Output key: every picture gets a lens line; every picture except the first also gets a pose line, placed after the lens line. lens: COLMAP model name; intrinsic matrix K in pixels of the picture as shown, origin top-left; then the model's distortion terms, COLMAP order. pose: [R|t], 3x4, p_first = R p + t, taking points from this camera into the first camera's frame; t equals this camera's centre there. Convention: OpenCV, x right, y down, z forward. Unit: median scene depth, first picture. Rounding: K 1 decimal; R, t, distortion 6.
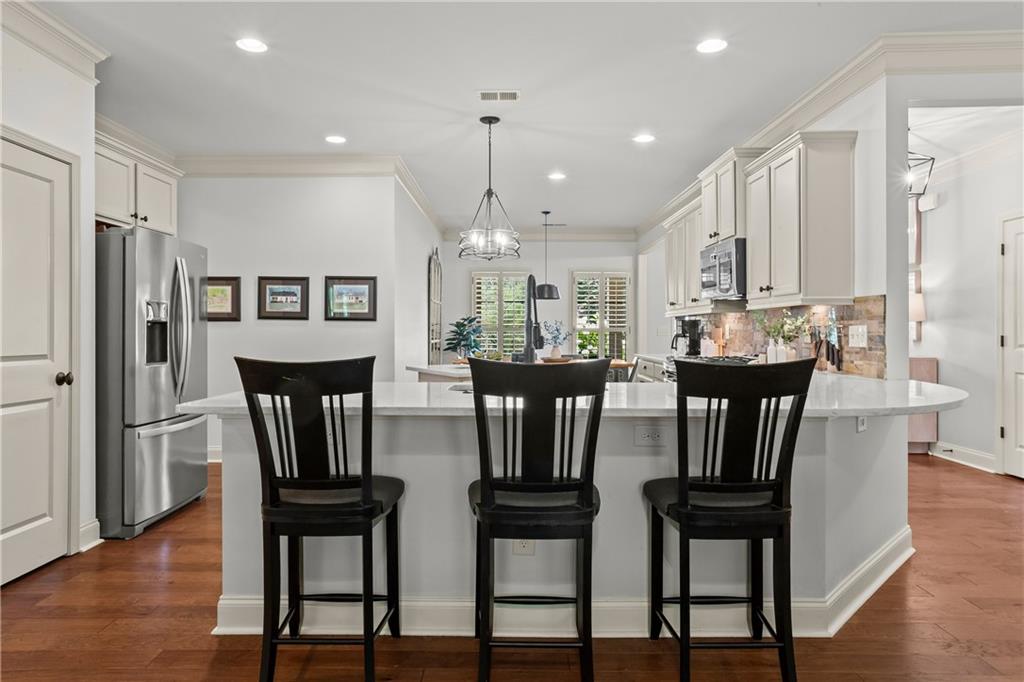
lens RADIAL K [[639.9, 0, 500.3], [0, 639.9, 327.6], [0, 0, 1]] dist [0.002114, 0.003082]
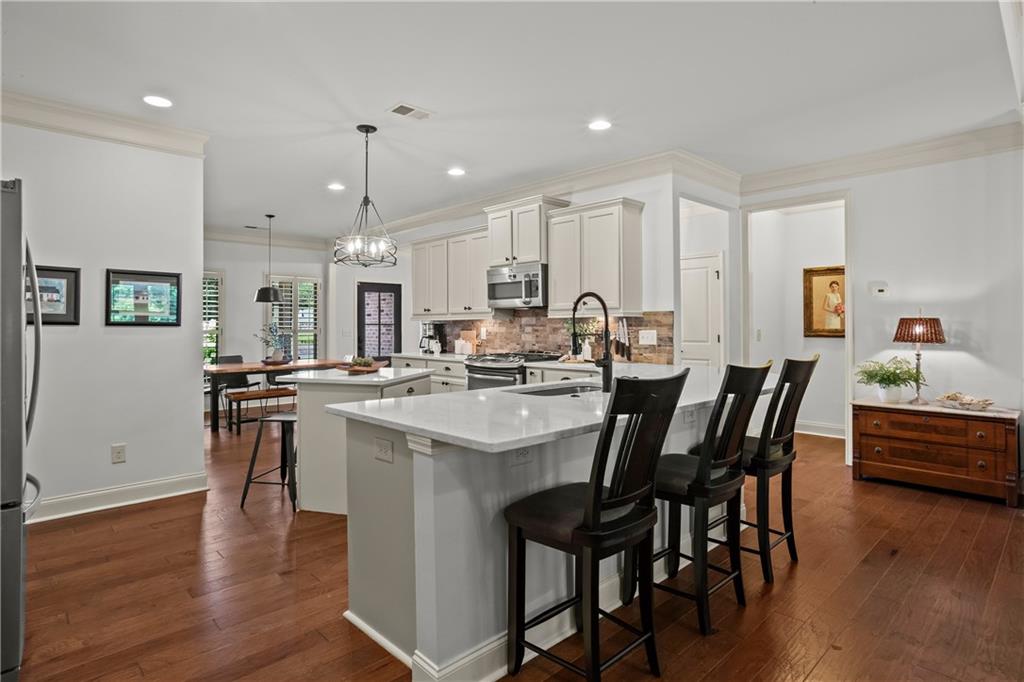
lens RADIAL K [[552.2, 0, 492.1], [0, 552.2, 325.6], [0, 0, 1]] dist [-0.019974, 0.000659]
pose [[0.730834, -0.002349, 0.682551, -0.484162], [0.002654, 0.999996, 0.000601, -0.012933], [-0.682550, 0.001372, 0.730838, 0.239197]]
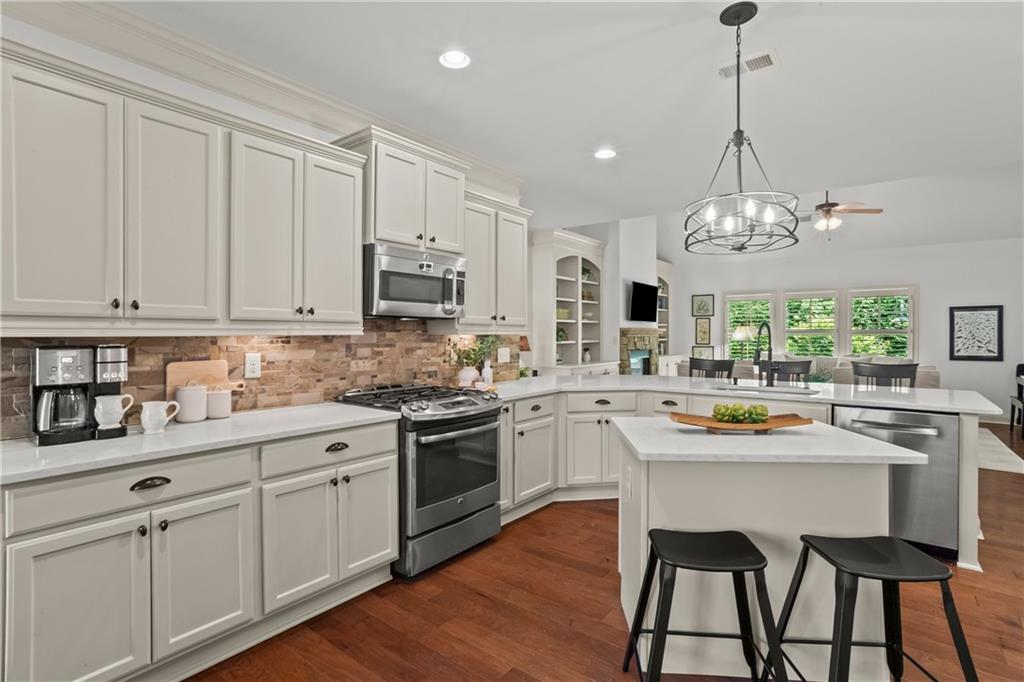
lens RADIAL K [[500.2, 0, 509.6], [0, 500.2, 334.7], [0, 0, 1]] dist [0.001659, 0.000189]
pose [[-0.797551, -0.004762, 0.603233, -0.134620], [-0.005535, 0.999985, 0.000577, -0.029048], [-0.603227, -0.002878, -0.797565, 1.558400]]
